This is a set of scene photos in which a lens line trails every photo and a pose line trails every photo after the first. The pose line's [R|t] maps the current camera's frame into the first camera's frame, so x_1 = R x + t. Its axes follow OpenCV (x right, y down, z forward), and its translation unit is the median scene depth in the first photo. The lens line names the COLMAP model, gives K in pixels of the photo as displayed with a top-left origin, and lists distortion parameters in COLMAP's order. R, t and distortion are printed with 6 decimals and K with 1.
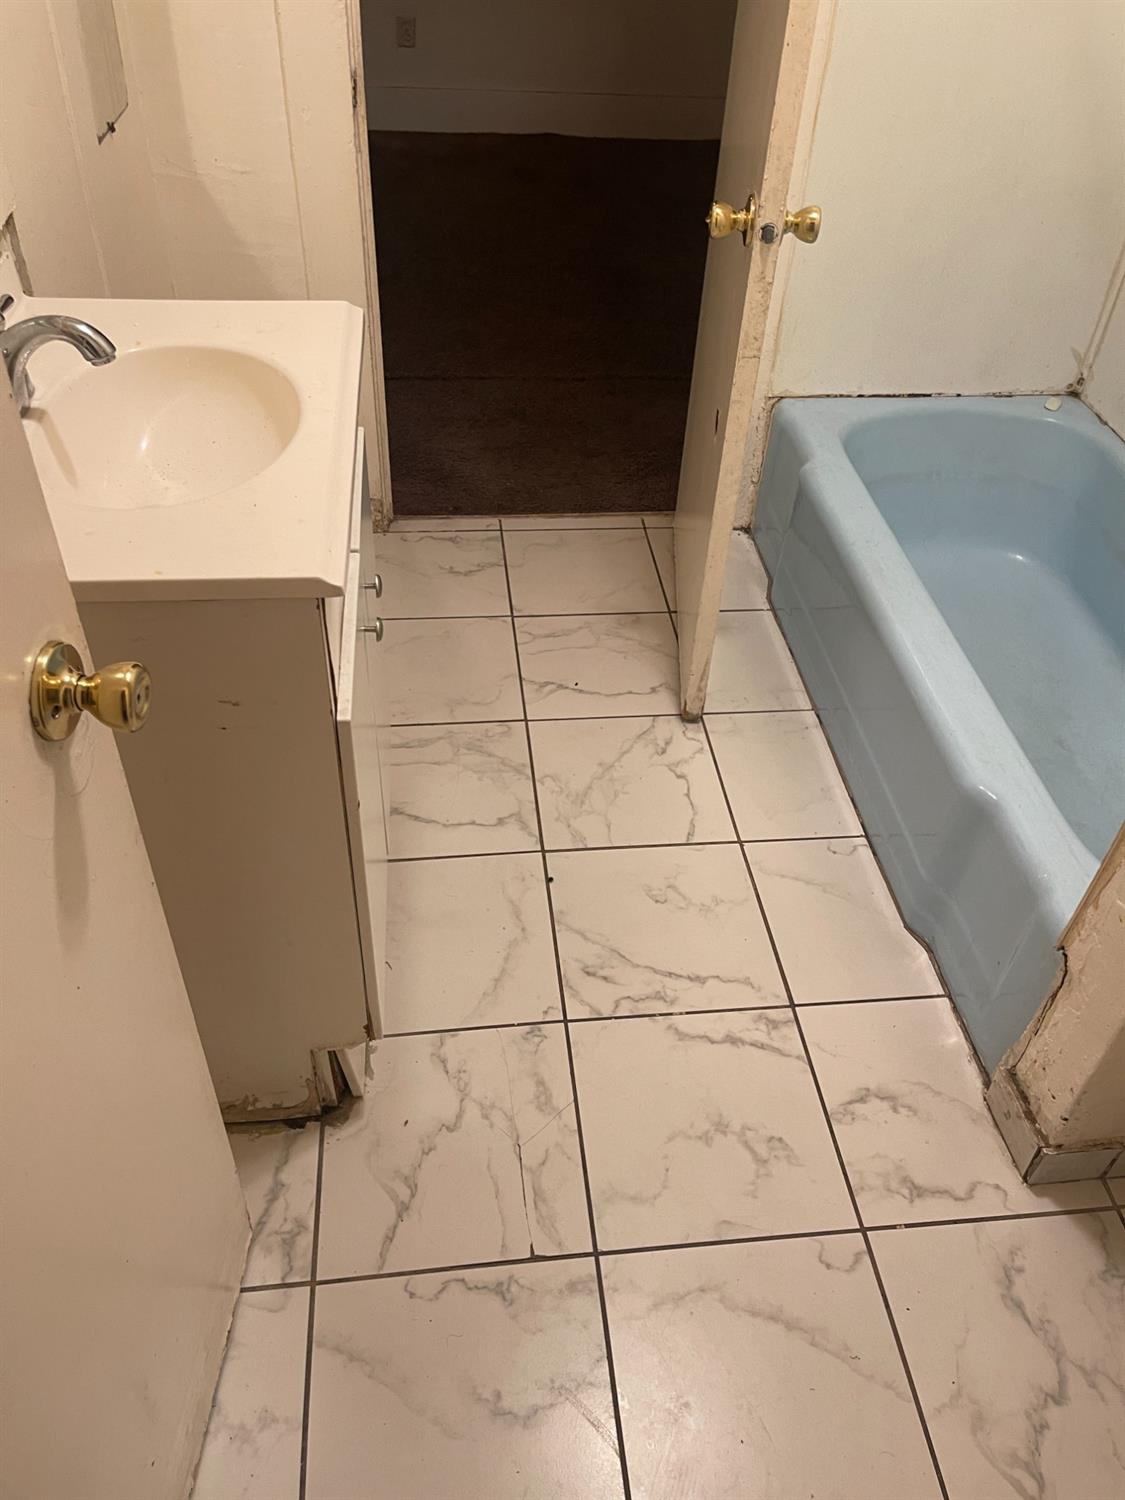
lens RADIAL K [[1134.5, 0, 571.4], [0, 1134.5, 740.1], [0, 0, 1]] dist [0.069127, -0.092733]
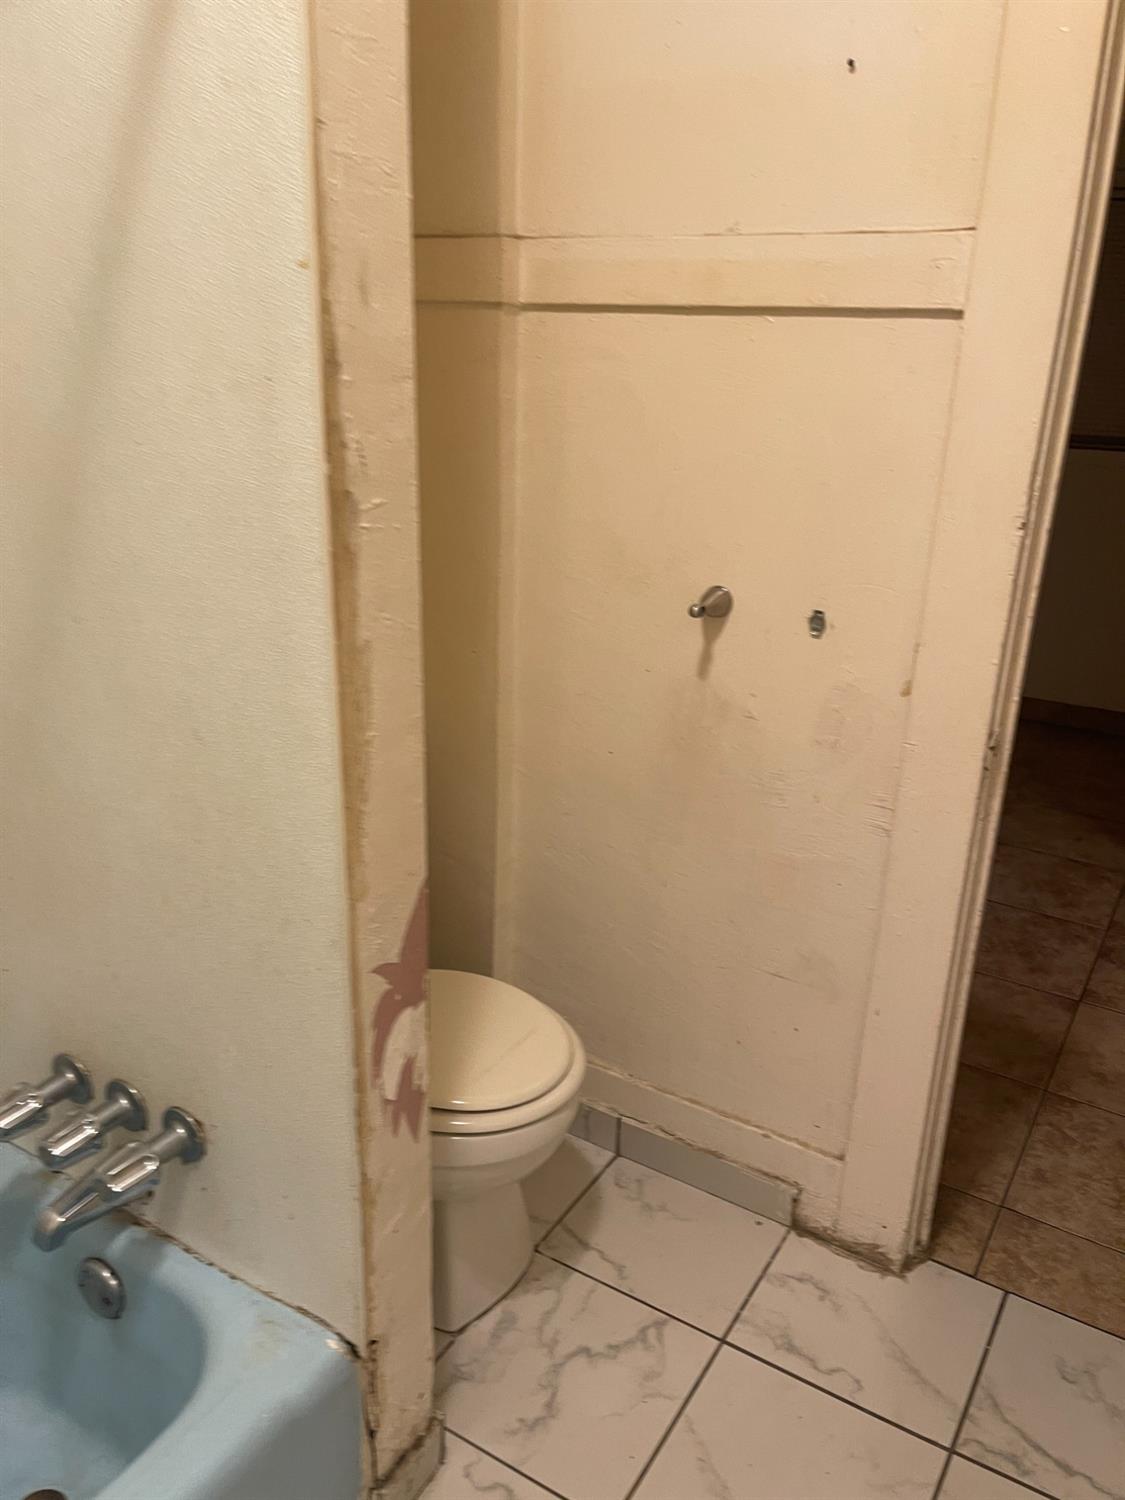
lens RADIAL K [[1134.5, 0, 568.6], [0, 1134.5, 767.4], [0, 0, 1]] dist [0.069127, -0.092733]
pose [[-0.784717, -0.280397, 0.552807, -0.060578], [0.356523, 0.525378, 0.772573, -0.500802], [-0.507060, 0.803340, -0.312306, 0.561605]]
